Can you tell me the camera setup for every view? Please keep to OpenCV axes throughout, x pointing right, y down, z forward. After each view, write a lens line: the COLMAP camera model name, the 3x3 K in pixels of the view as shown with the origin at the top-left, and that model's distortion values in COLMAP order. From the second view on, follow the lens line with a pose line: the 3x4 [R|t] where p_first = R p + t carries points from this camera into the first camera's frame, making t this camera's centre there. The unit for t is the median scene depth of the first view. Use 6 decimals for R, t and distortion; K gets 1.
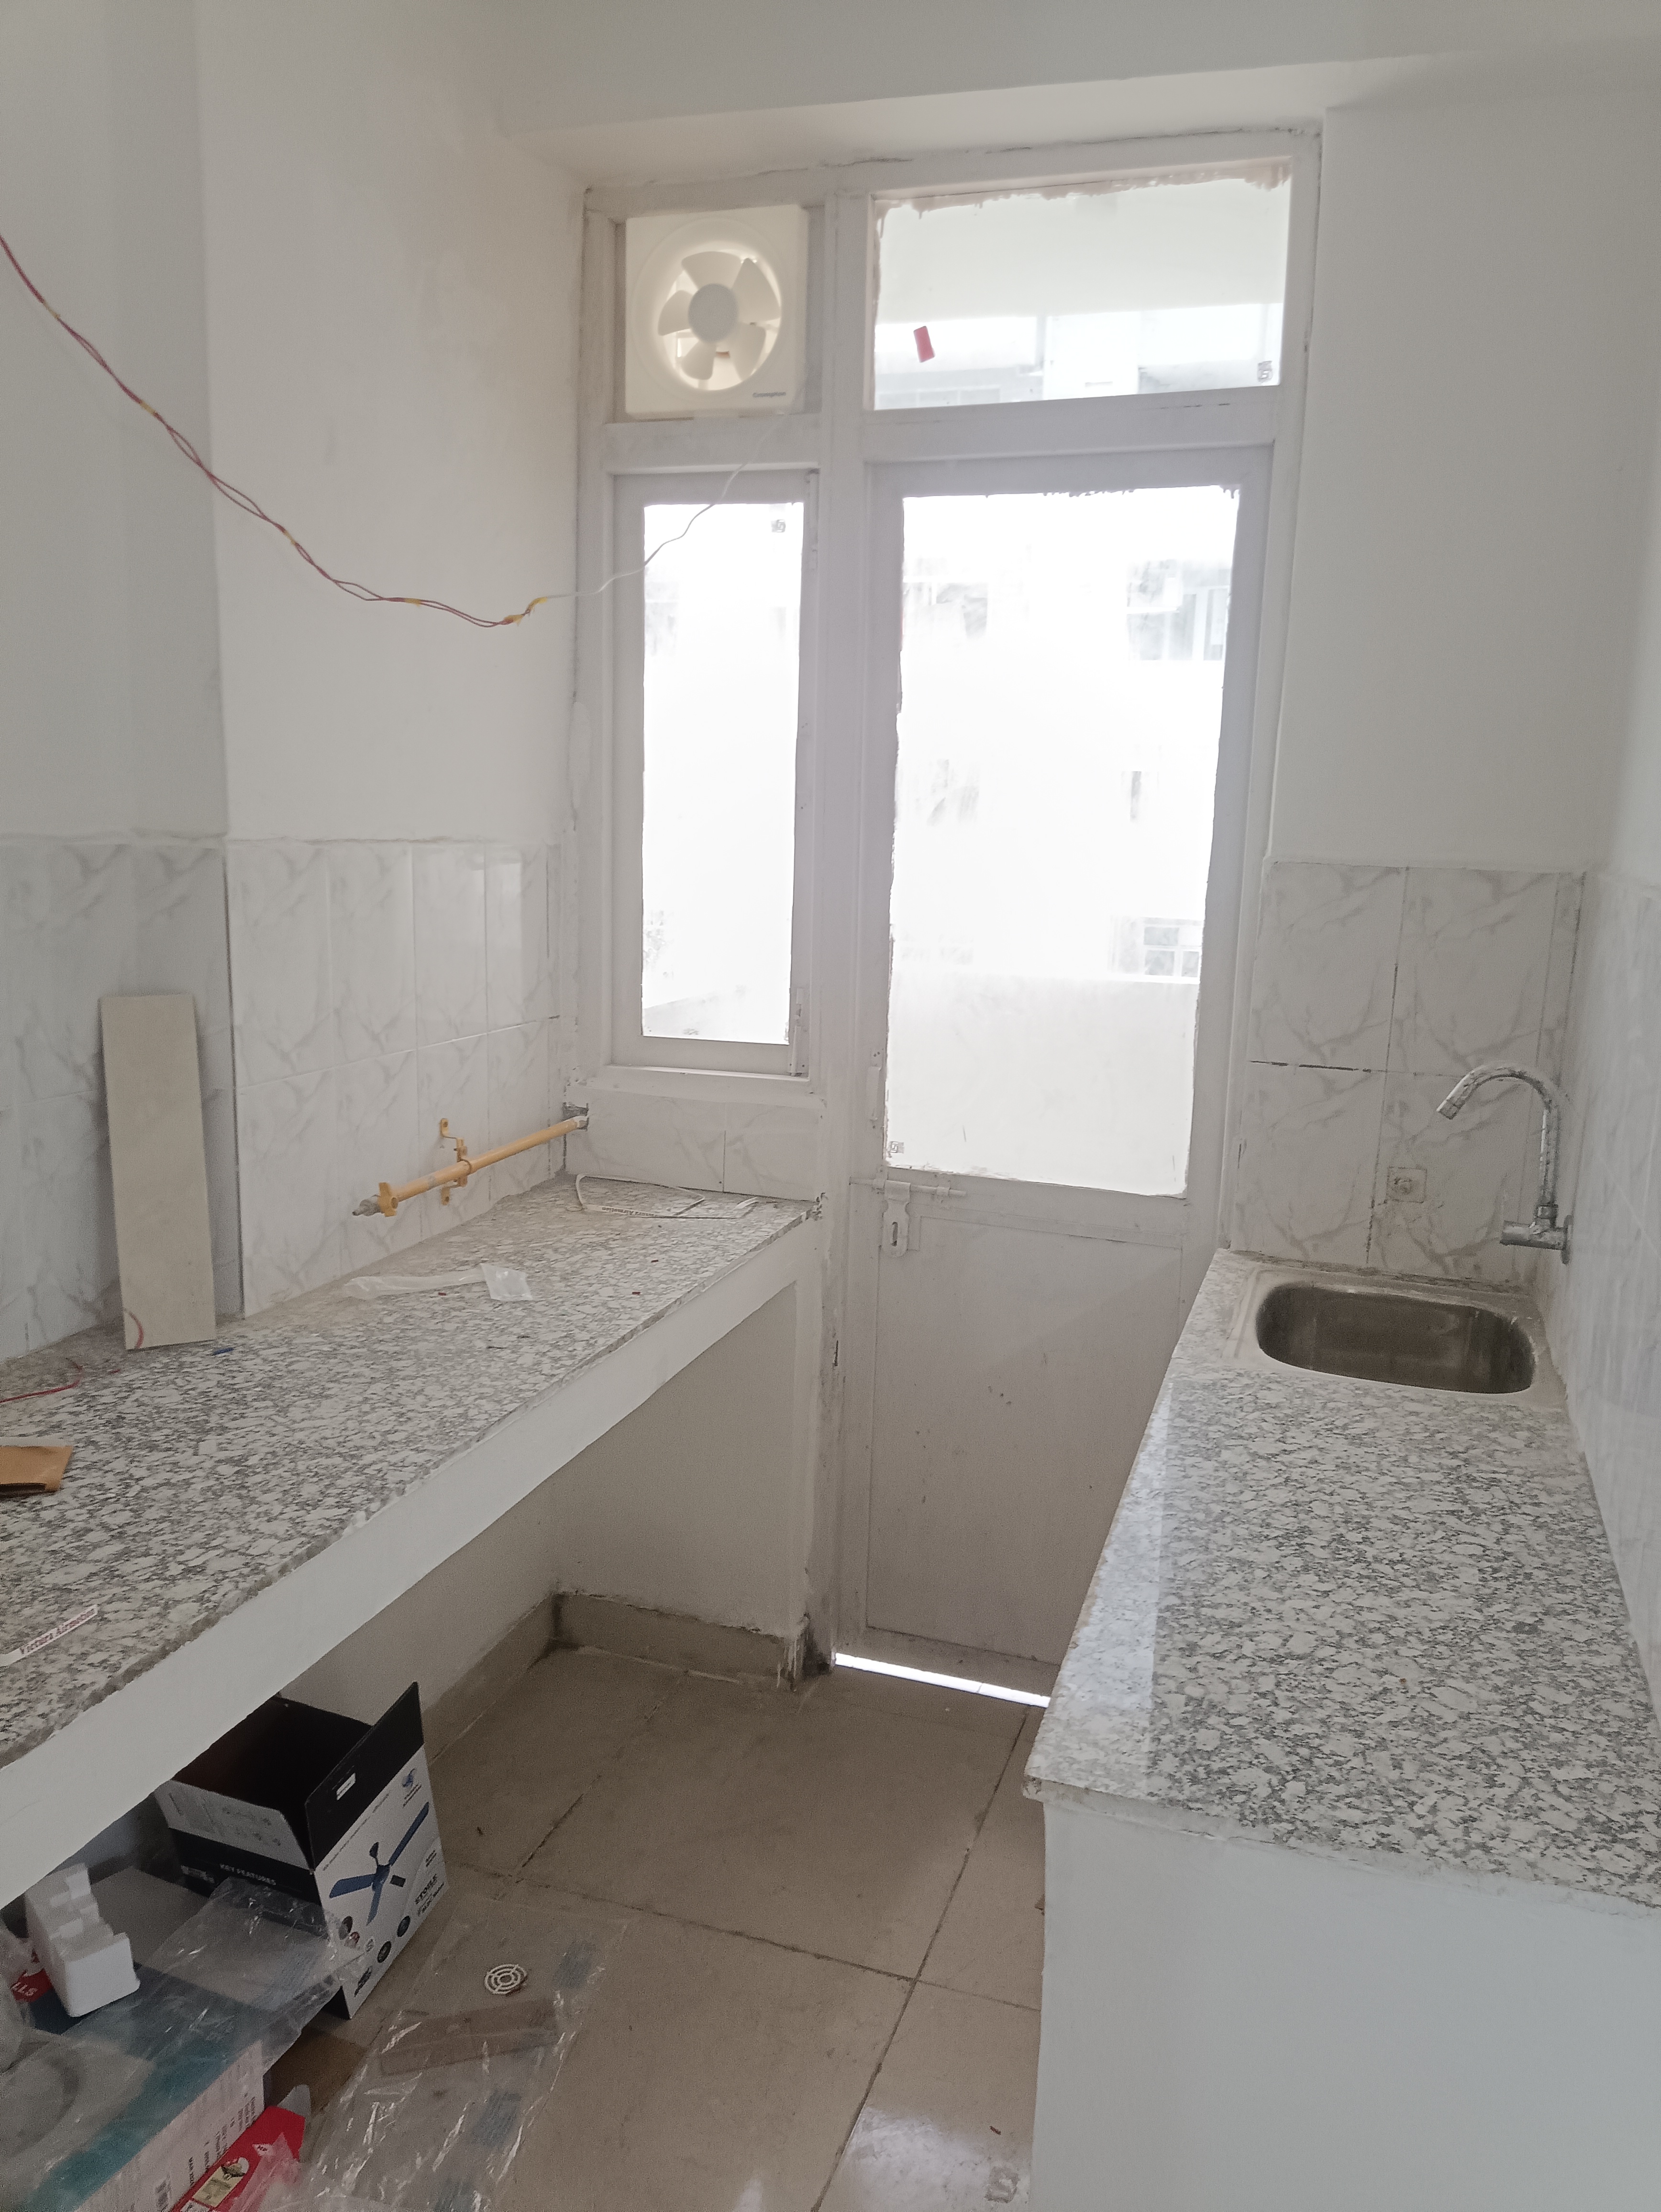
lens RADIAL K [[1617.0, 0, 834.1], [0, 1617.0, 1098.3], [0, 0, 1]] dist [0.081502, -0.124486]
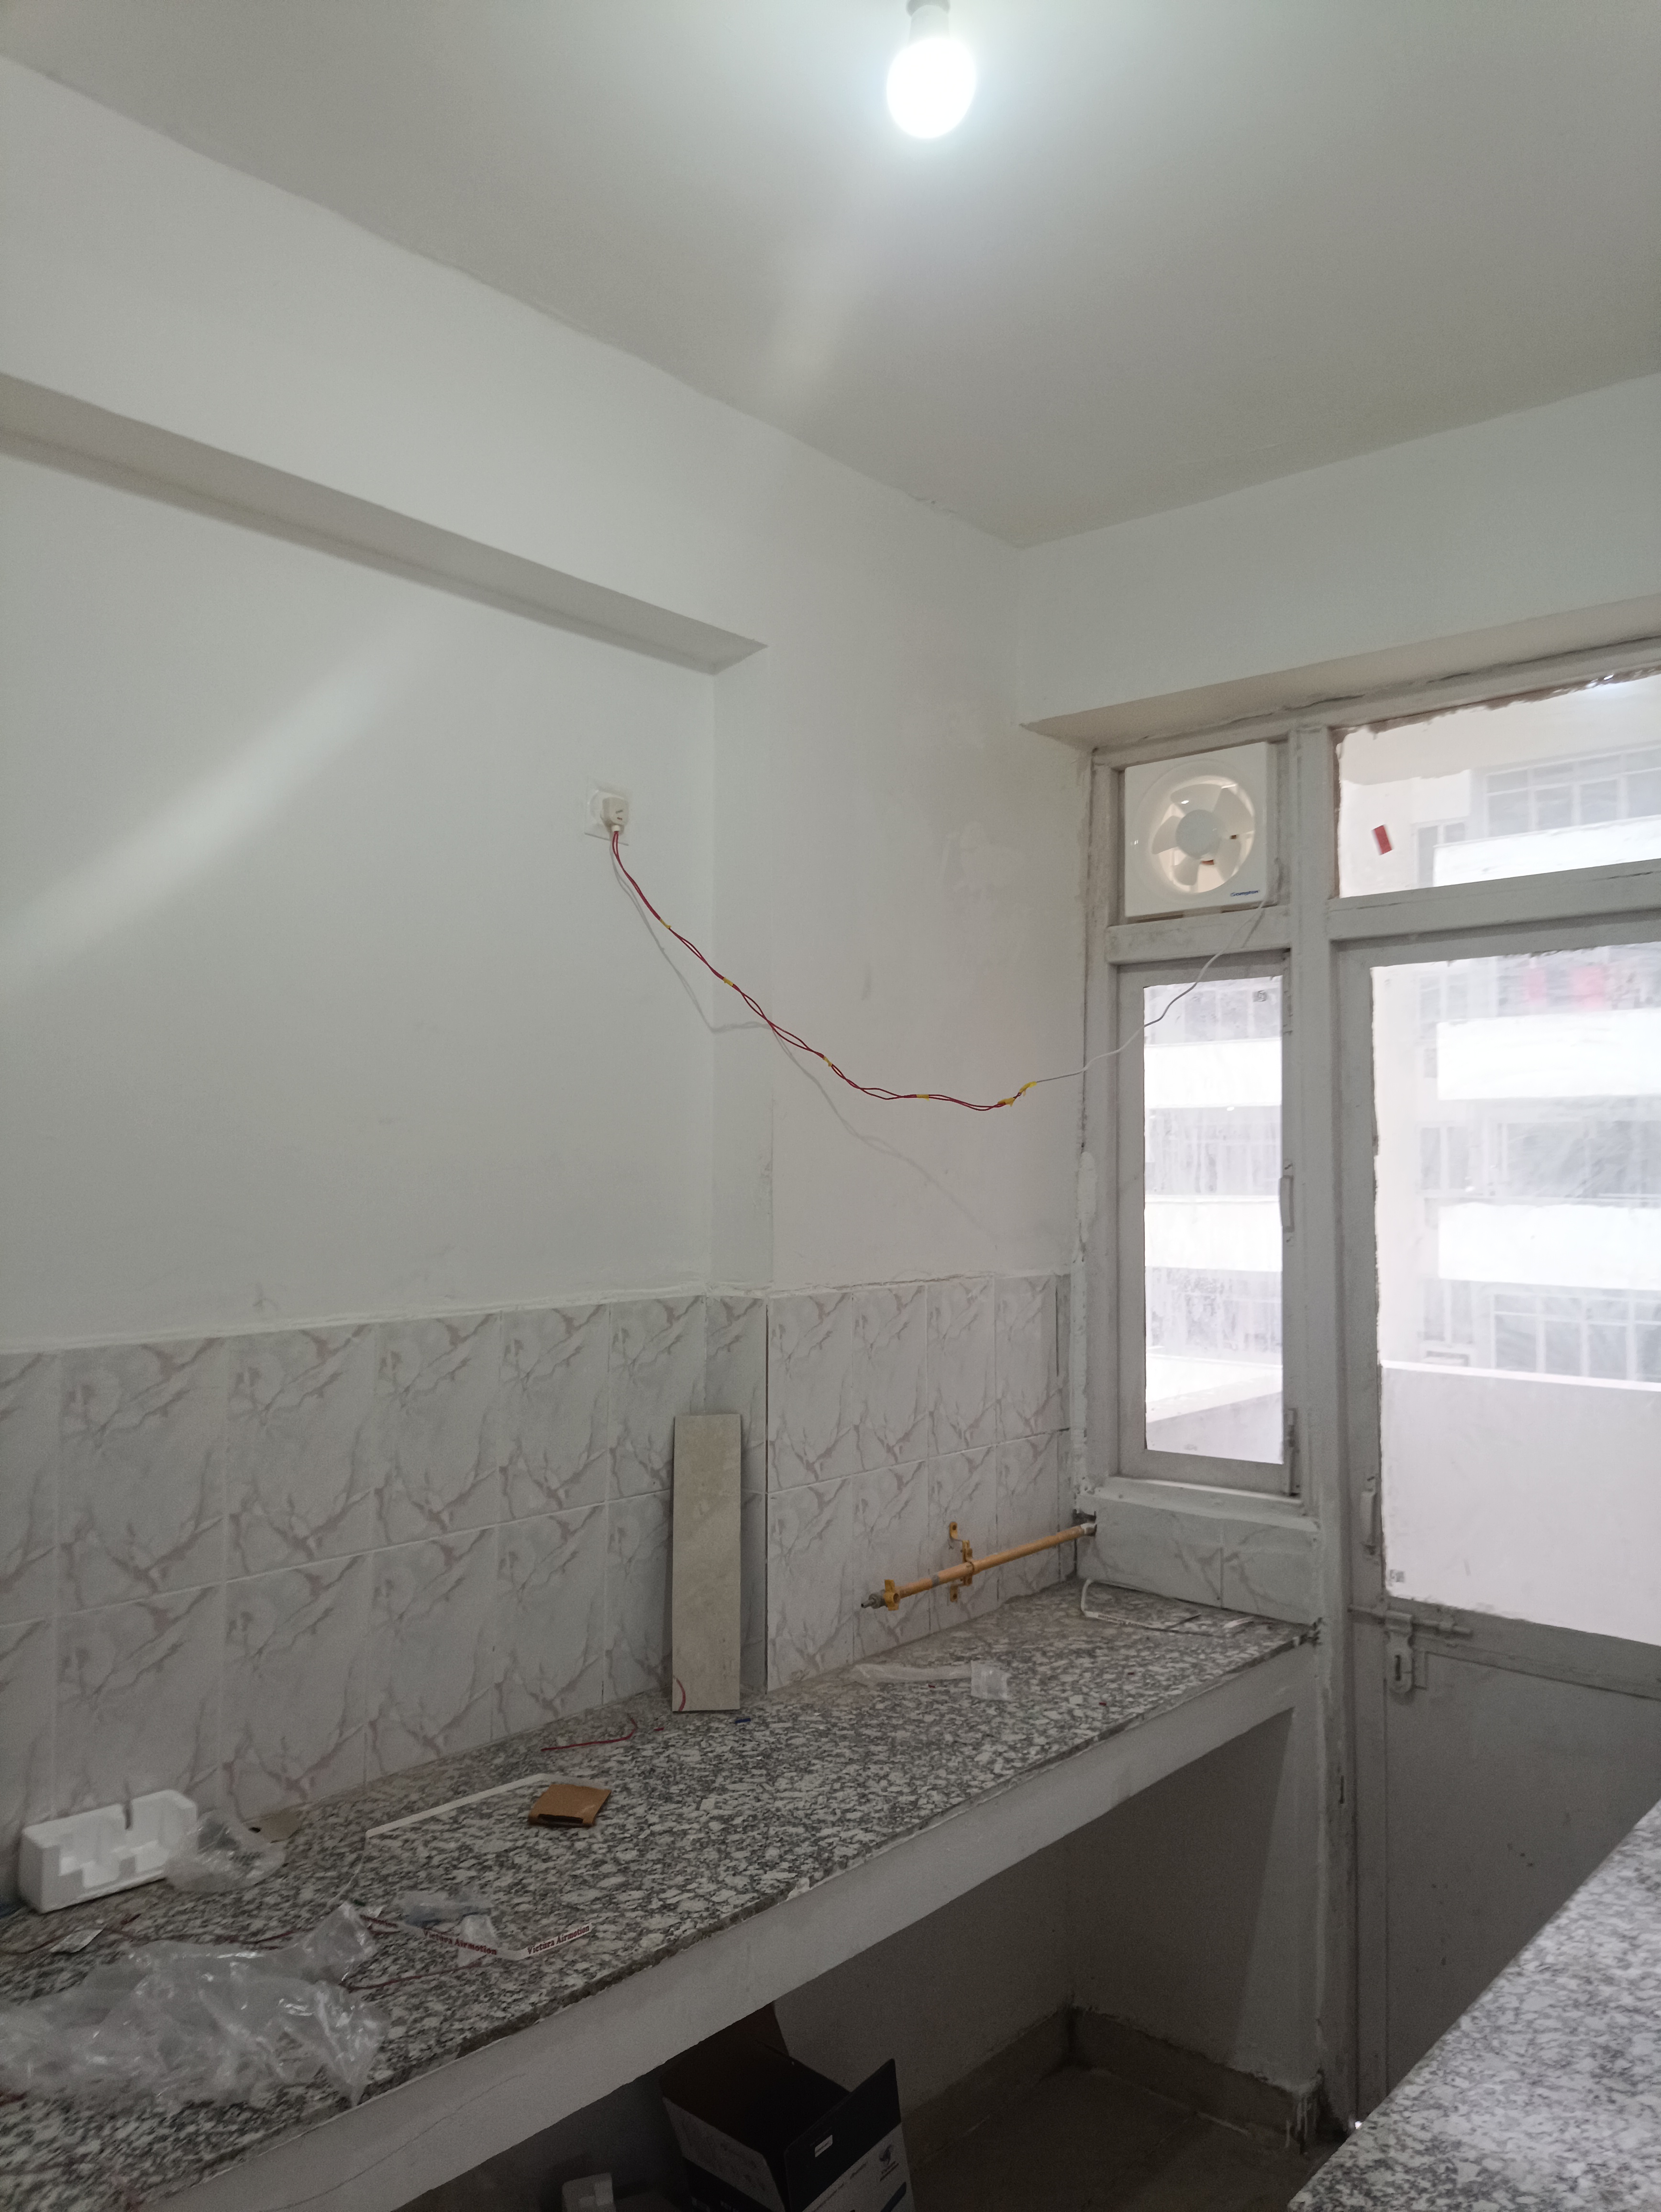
lens RADIAL K [[1617.0, 0, 842.4], [0, 1617.0, 1089.3], [0, 0, 1]] dist [0.081502, -0.124486]
pose [[0.922981, -0.043276, -0.382405, 0.161281], [-0.044211, 0.975156, -0.217064, -0.037973], [0.382298, 0.217252, 0.898137, -0.142988]]
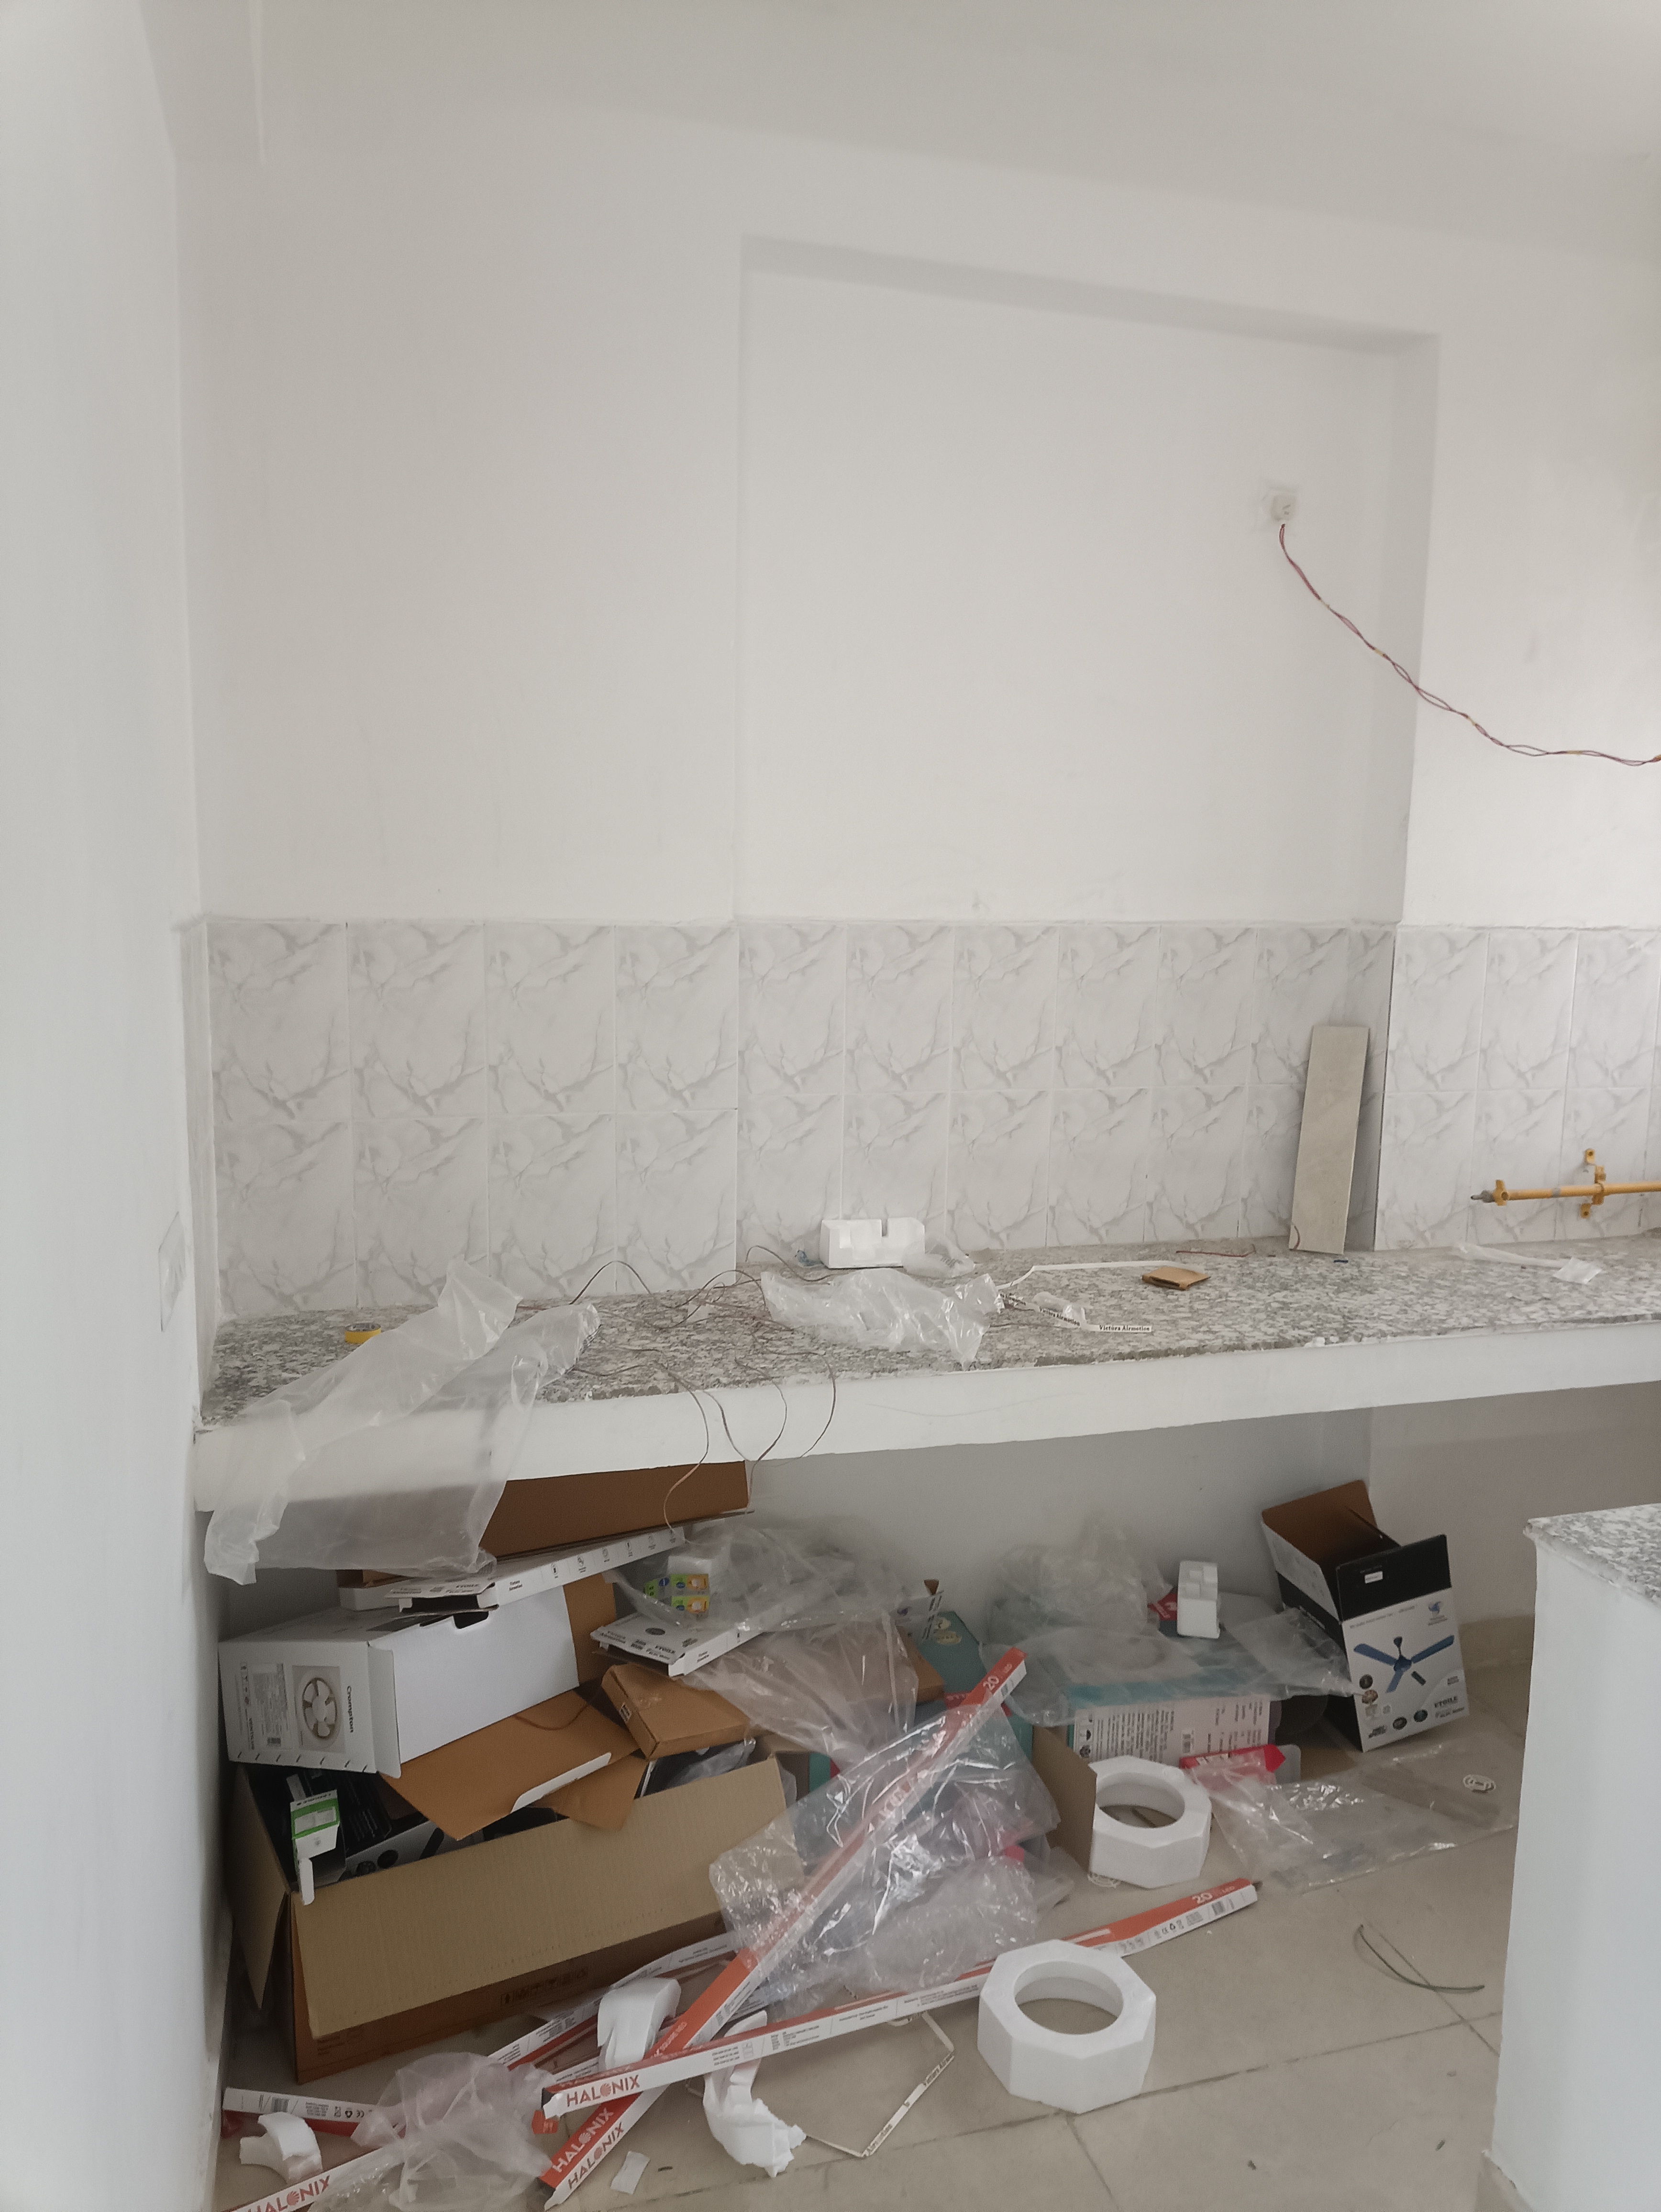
lens RADIAL K [[1638.4, 0, 830.7], [0, 1638.4, 1102.8], [0, 0, 1]] dist [0.046356, -0.000827]
pose [[0.579558, 0.099393, -0.808847, 0.527388], [-0.149158, 0.988705, 0.014619, 0.053858], [0.801165, 0.112173, 0.587837, -0.268184]]
